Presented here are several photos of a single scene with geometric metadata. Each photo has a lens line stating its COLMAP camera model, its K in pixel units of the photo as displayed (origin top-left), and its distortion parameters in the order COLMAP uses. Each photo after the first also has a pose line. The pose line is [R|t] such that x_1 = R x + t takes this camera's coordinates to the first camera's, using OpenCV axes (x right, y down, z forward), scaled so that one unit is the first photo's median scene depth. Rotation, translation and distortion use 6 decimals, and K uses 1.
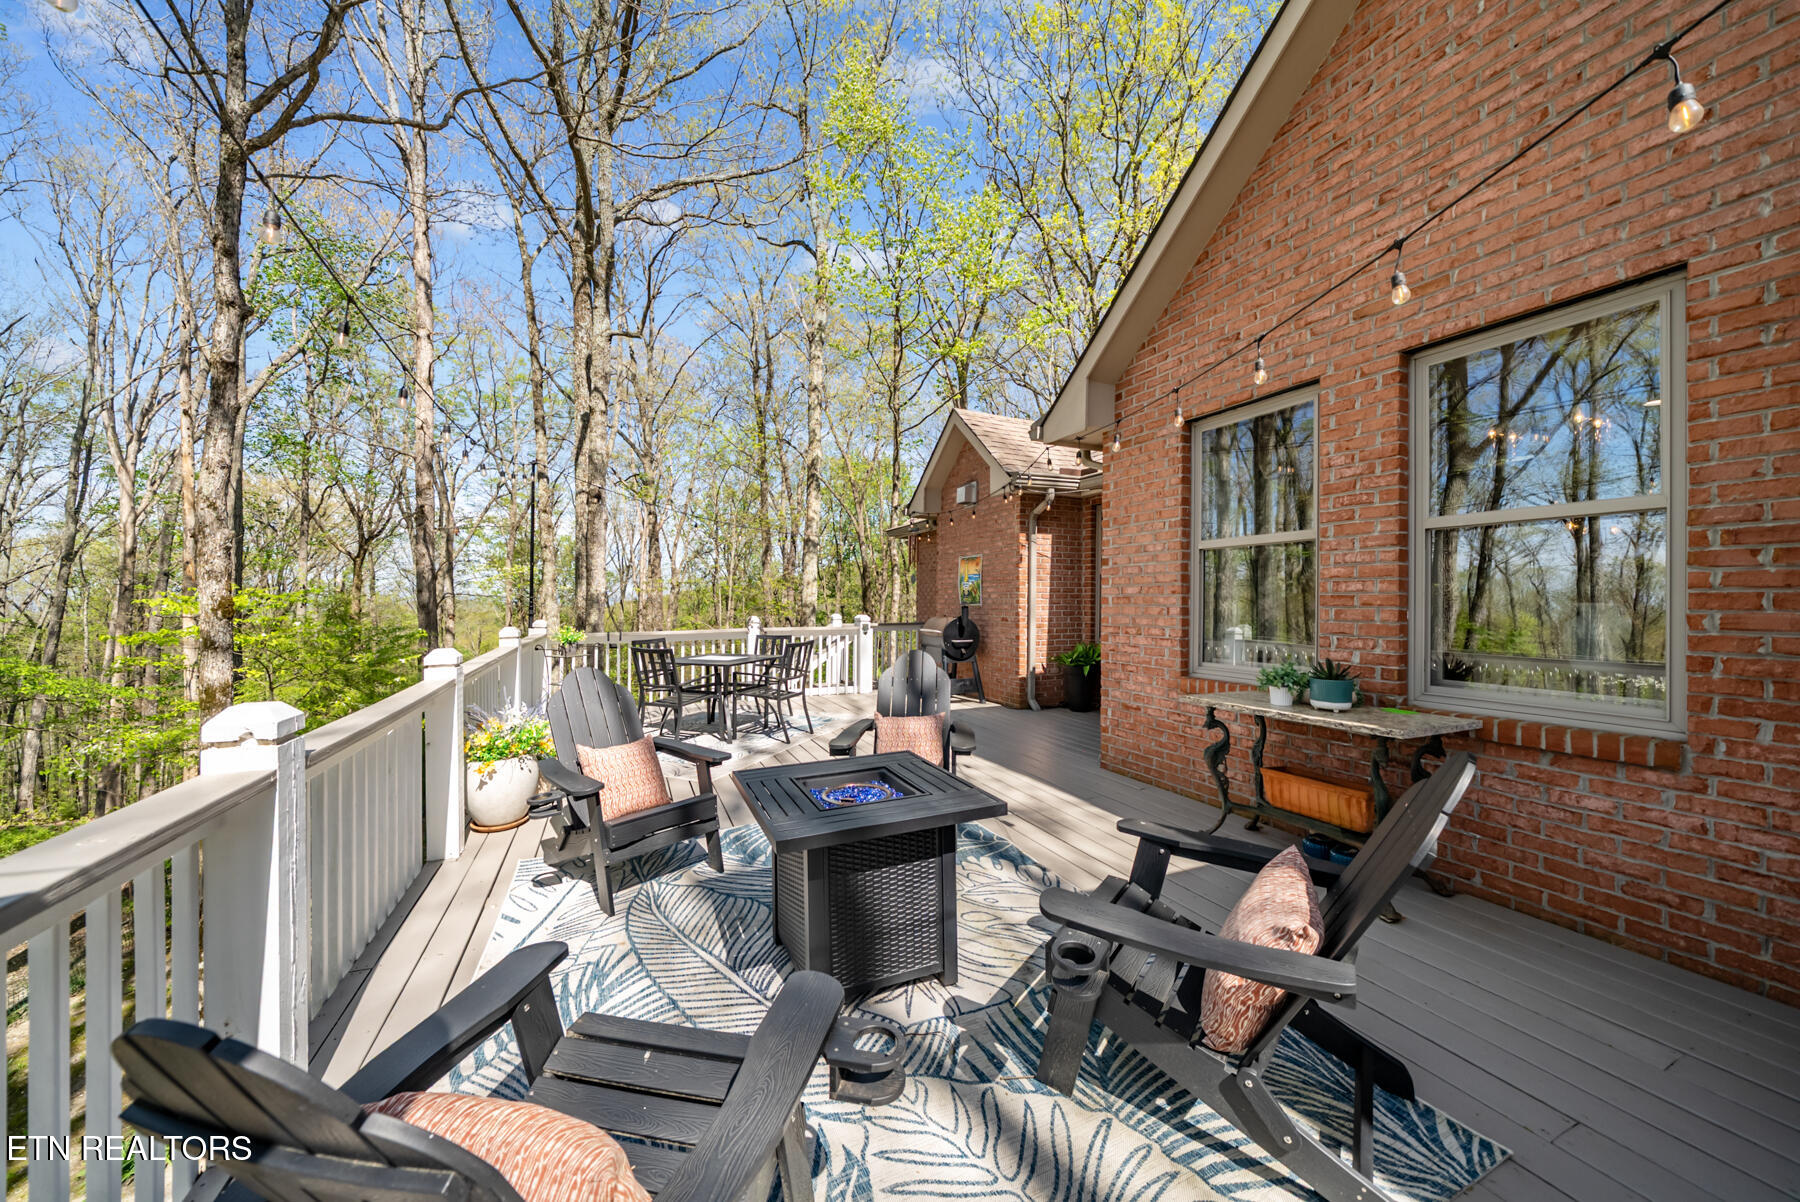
lens RADIAL K [[617.4, 0, 878.4], [0, 617.4, 604.1], [0, 0, 1]] dist [-0.001168, -0.000129]
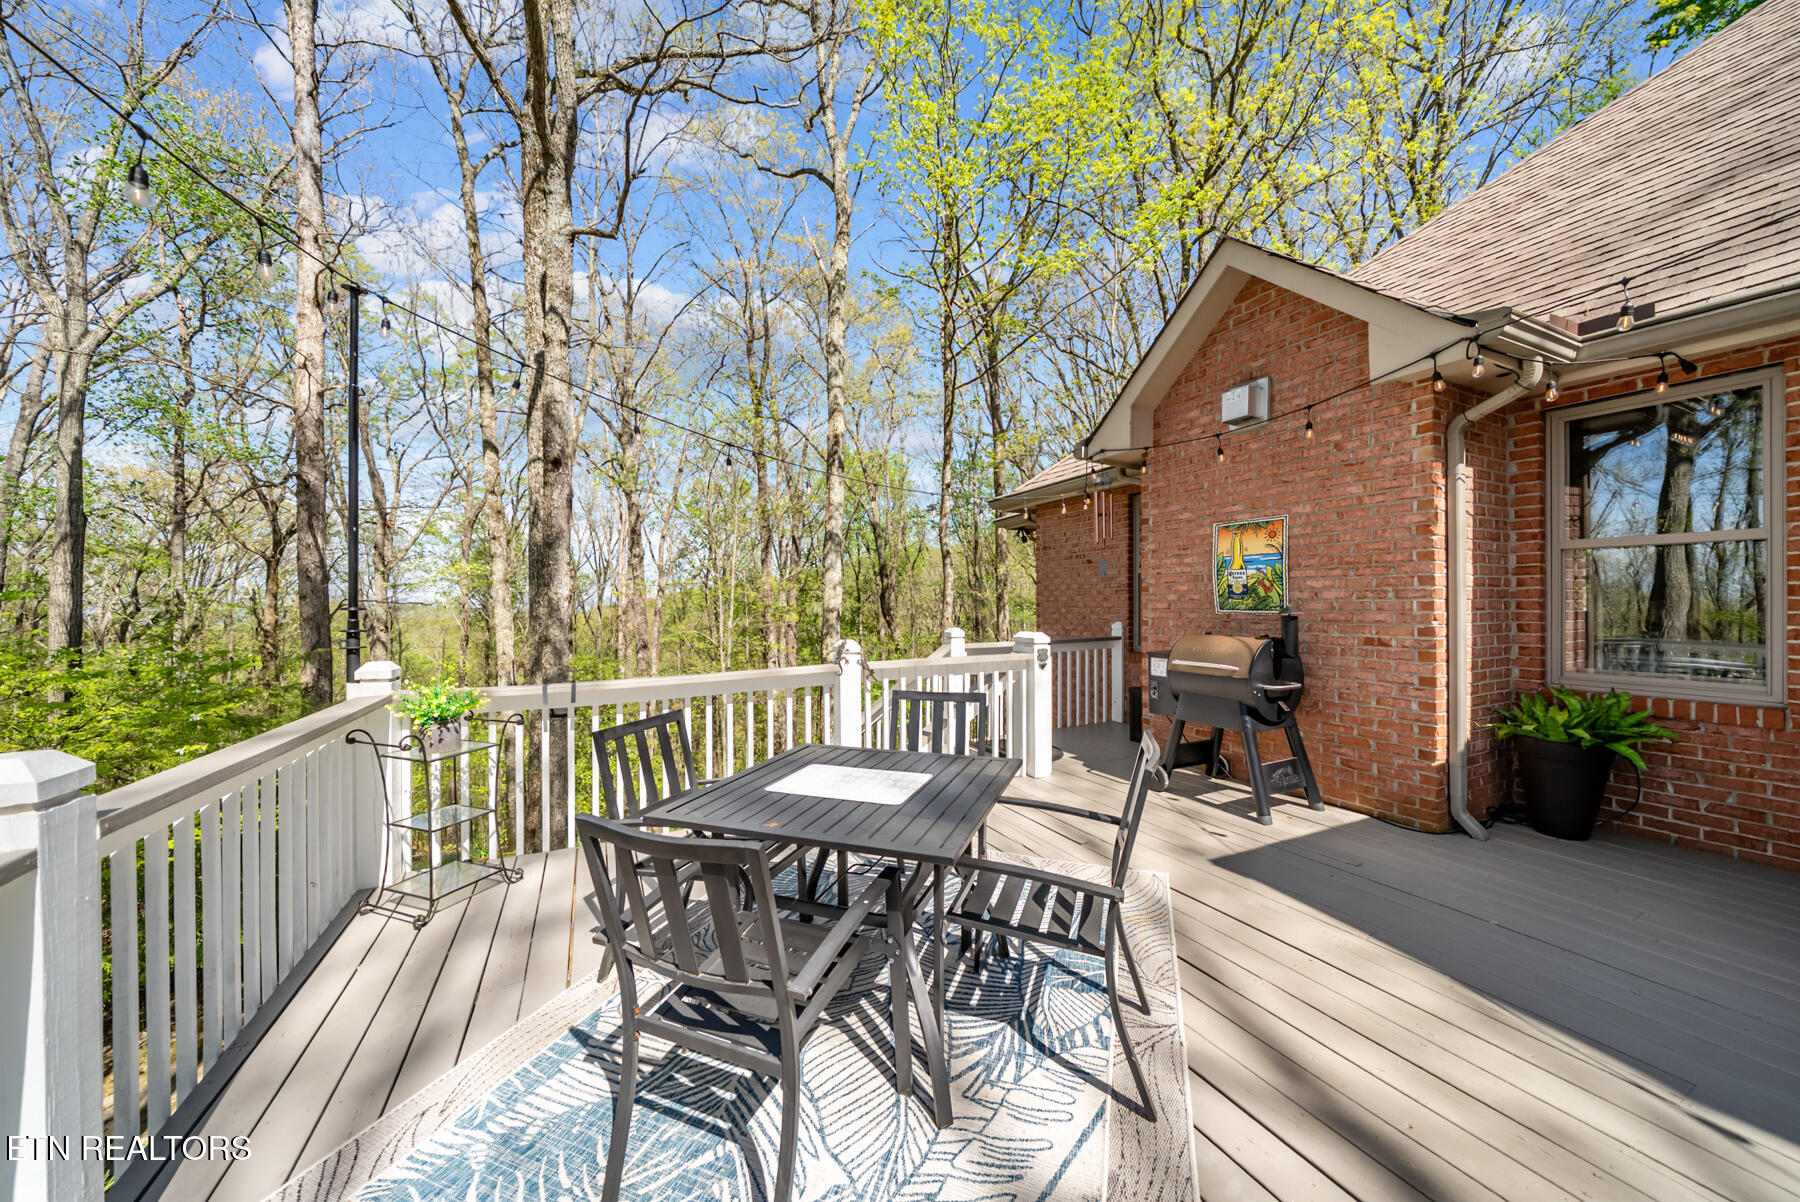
lens RADIAL K [[635.7, 0, 900.4], [0, 635.7, 603.5], [0, 0, 1]] dist [-0.001655, -0.000076]
pose [[0.998787, -0.010682, 0.048071, -0.096721], [0.010833, 0.999937, -0.002884, -0.004168], [-0.048037, 0.003401, 0.998840, 0.251588]]
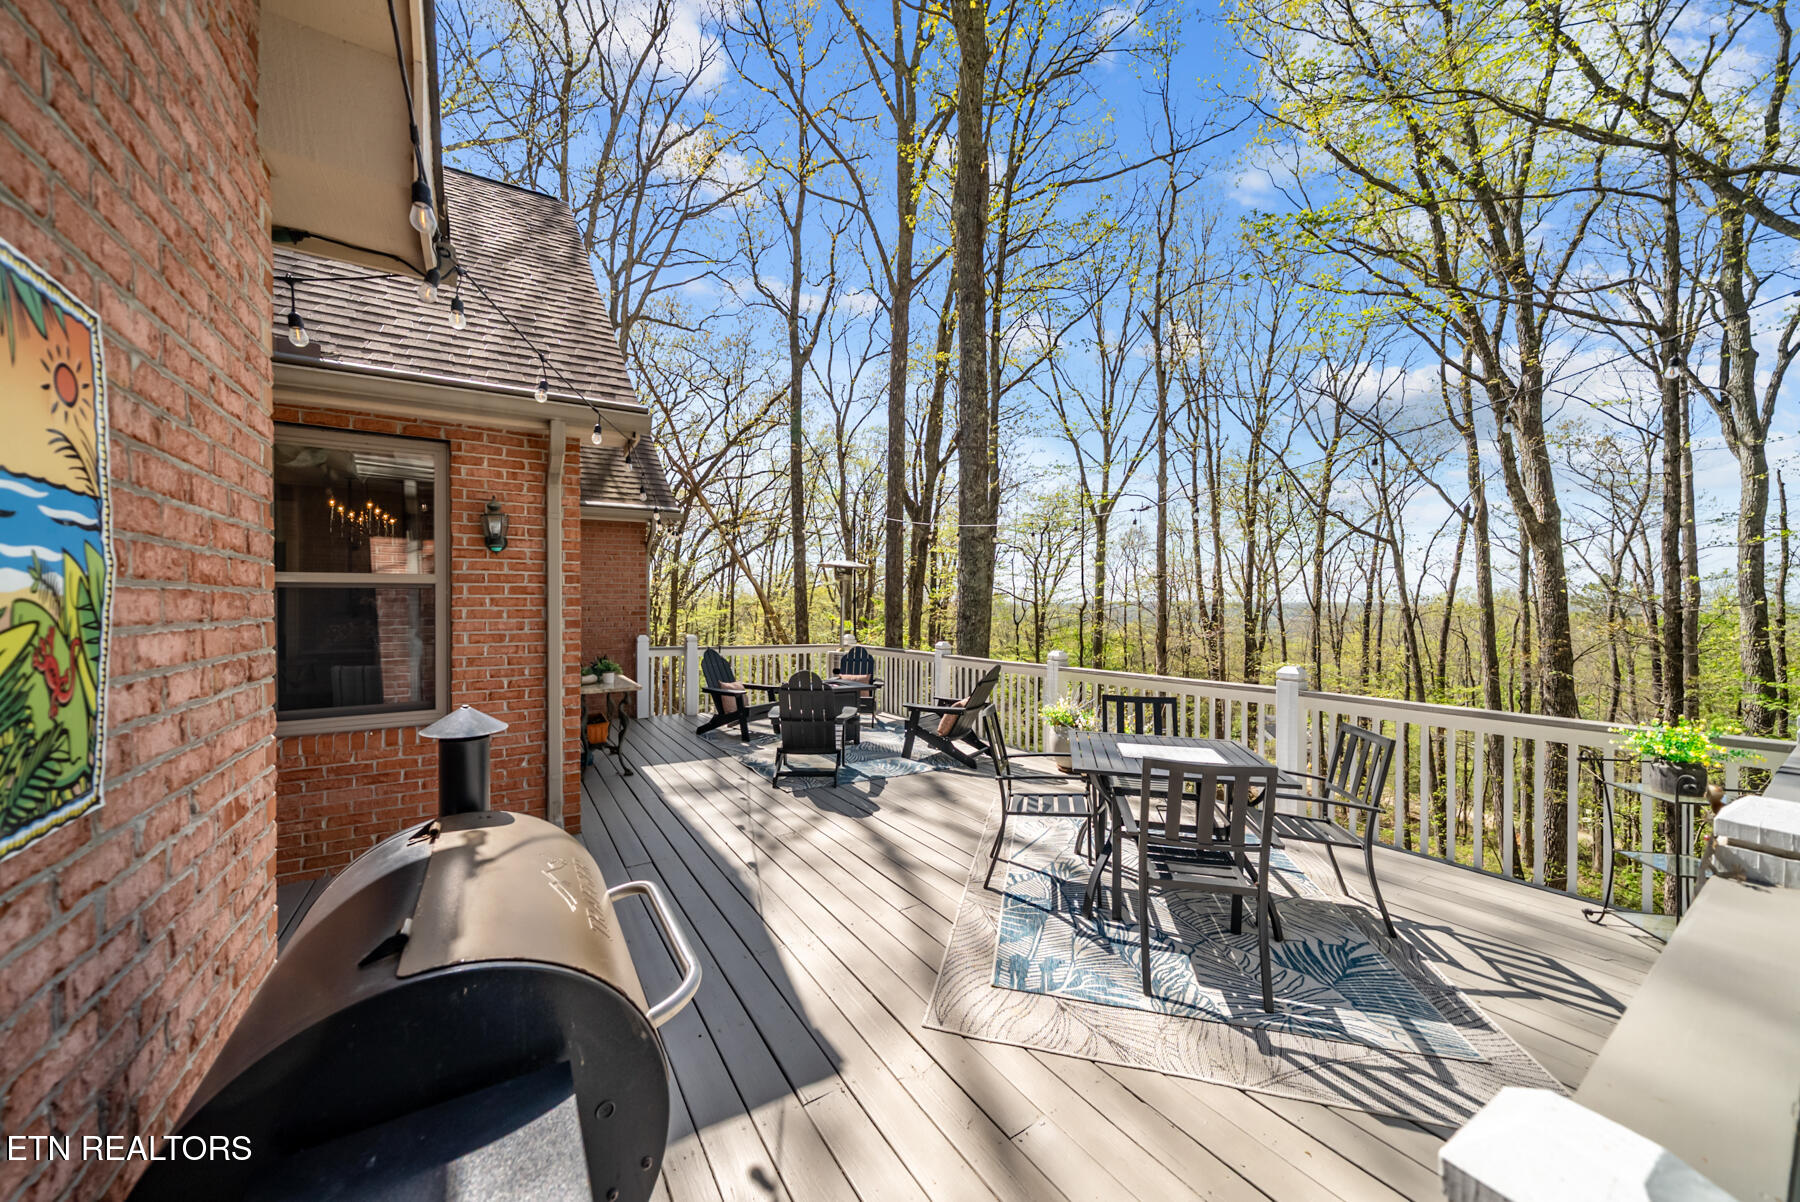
lens RADIAL K [[617.4, 0, 878.4], [0, 617.4, 604.1], [0, 0, 1]] dist [-0.001168, -0.000129]
pose [[-0.989801, 0.003548, -0.142410, 0.027234], [0.002525, 0.999970, 0.007360, -0.016605], [0.142432, 0.006925, -0.989780, 0.587991]]
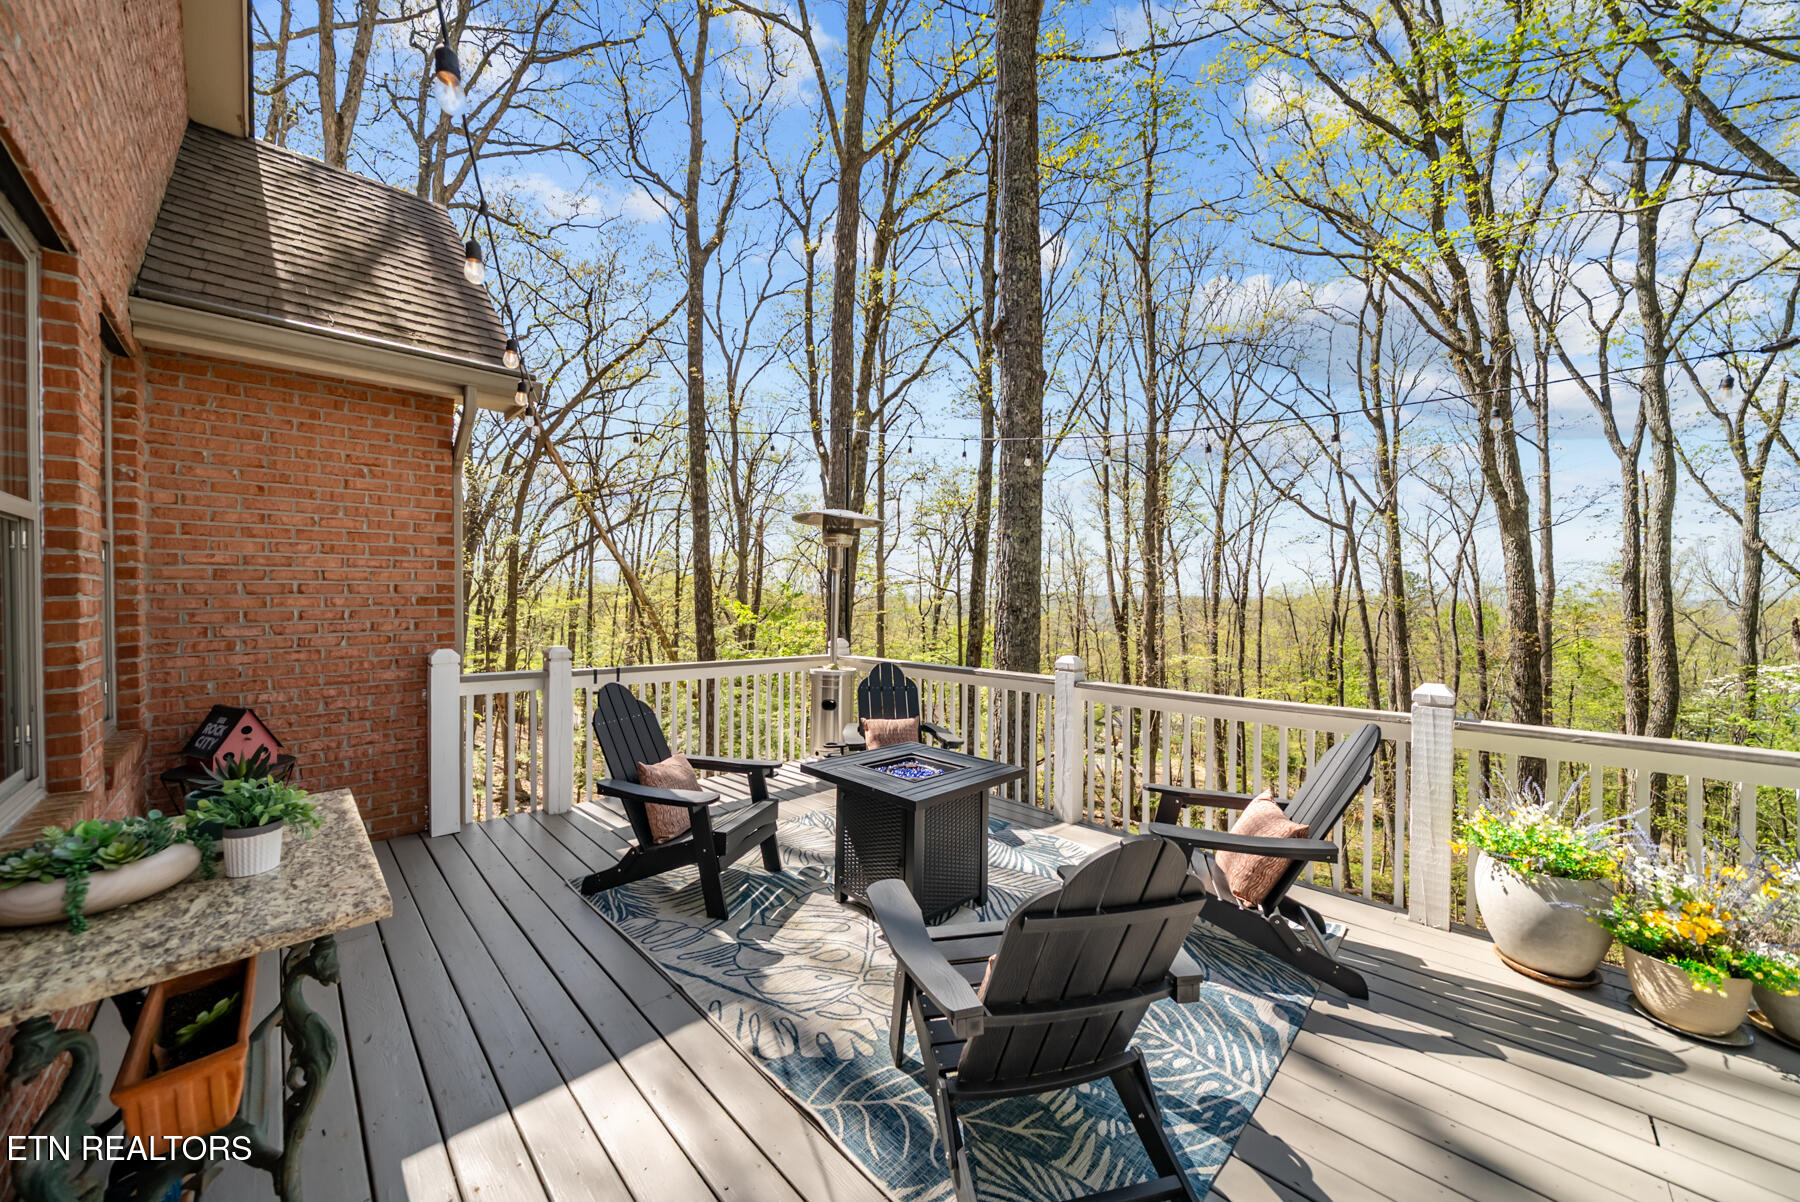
lens RADIAL K [[621.2, 0, 855.1], [0, 621.2, 599.5], [0, 0, 1]] dist [-0.000316, 0.000109]
pose [[-0.946121, 0.000823, -0.323811, 0.076472], [-0.003855, 0.999897, 0.013806, -0.010326], [0.323790, 0.014311, -0.946021, 0.331417]]
